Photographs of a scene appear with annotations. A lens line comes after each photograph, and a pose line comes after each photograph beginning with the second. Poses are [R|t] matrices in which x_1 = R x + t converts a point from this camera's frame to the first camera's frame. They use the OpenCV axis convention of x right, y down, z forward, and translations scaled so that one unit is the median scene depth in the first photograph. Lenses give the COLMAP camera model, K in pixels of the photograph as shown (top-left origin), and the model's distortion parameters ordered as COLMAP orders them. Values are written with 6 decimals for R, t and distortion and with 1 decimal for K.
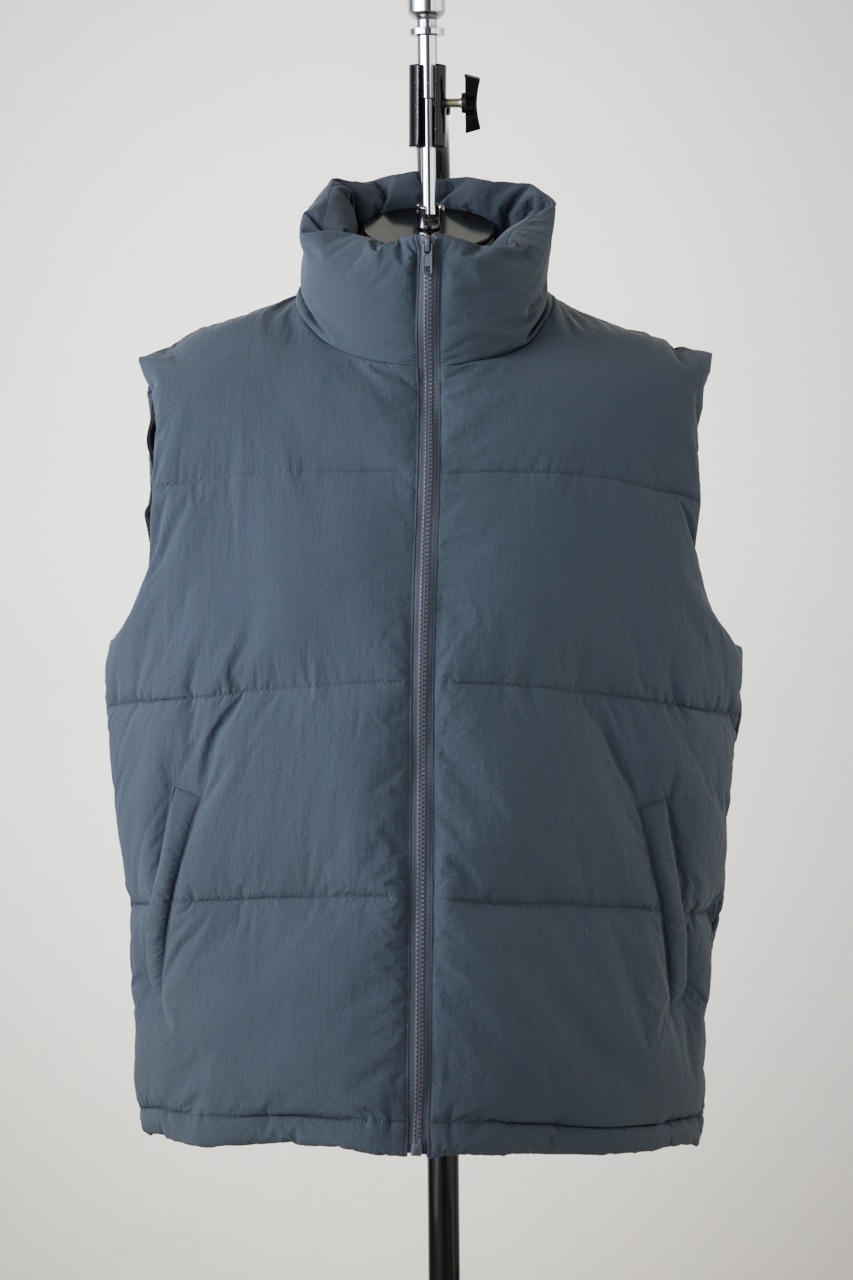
lens RADIAL K [[2701.4, 0, 426.5], [0, 2701.4, 640.0], [0, 0, 1]] dist [-0.004150, 0.154611]
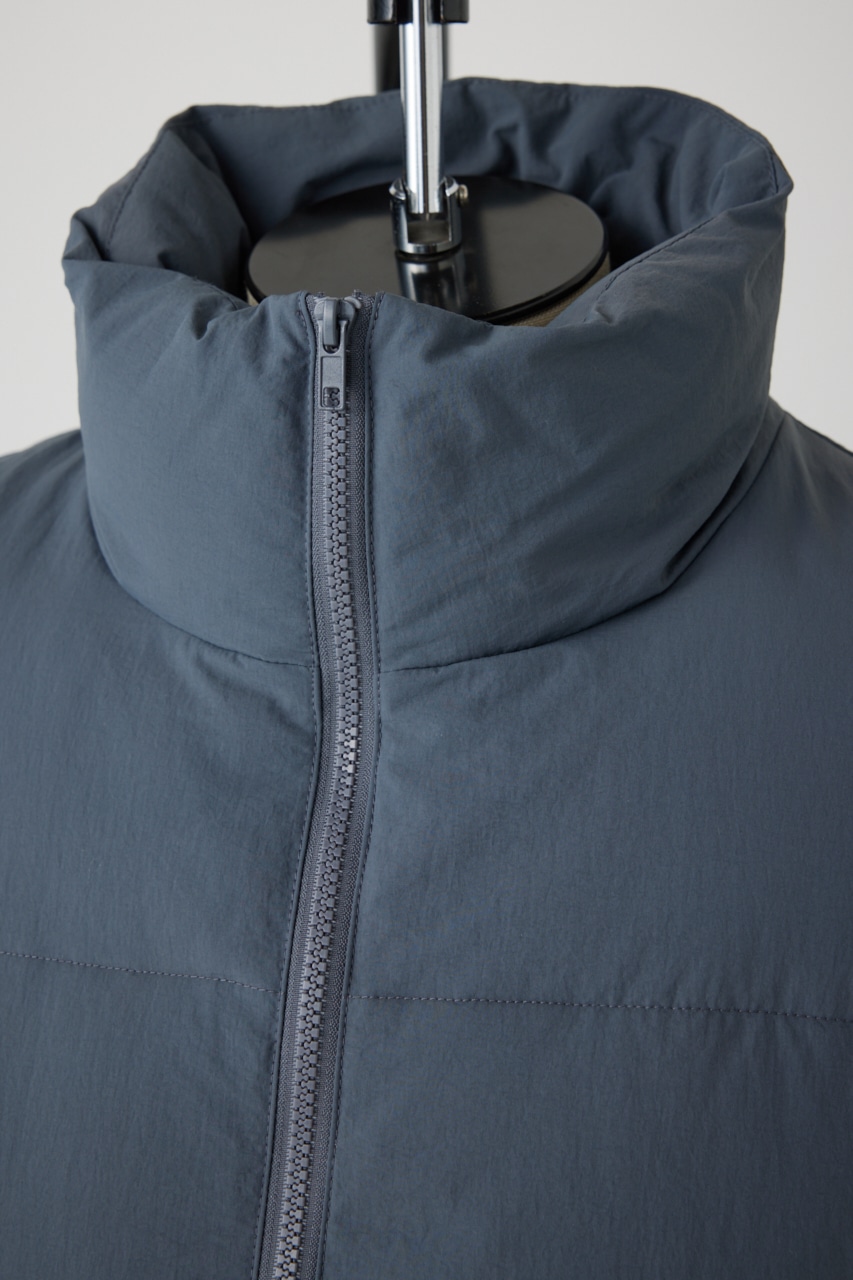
lens RADIAL K [[2701.4, 0, 426.5], [0, 2701.4, 640.0], [0, 0, 1]] dist [-0.004150, 0.154611]
pose [[0.966261, 0.033806, -0.255338, 0.099609], [-0.016833, 0.997518, 0.068367, -0.129412], [0.257015, -0.061762, 0.964432, 0.669064]]
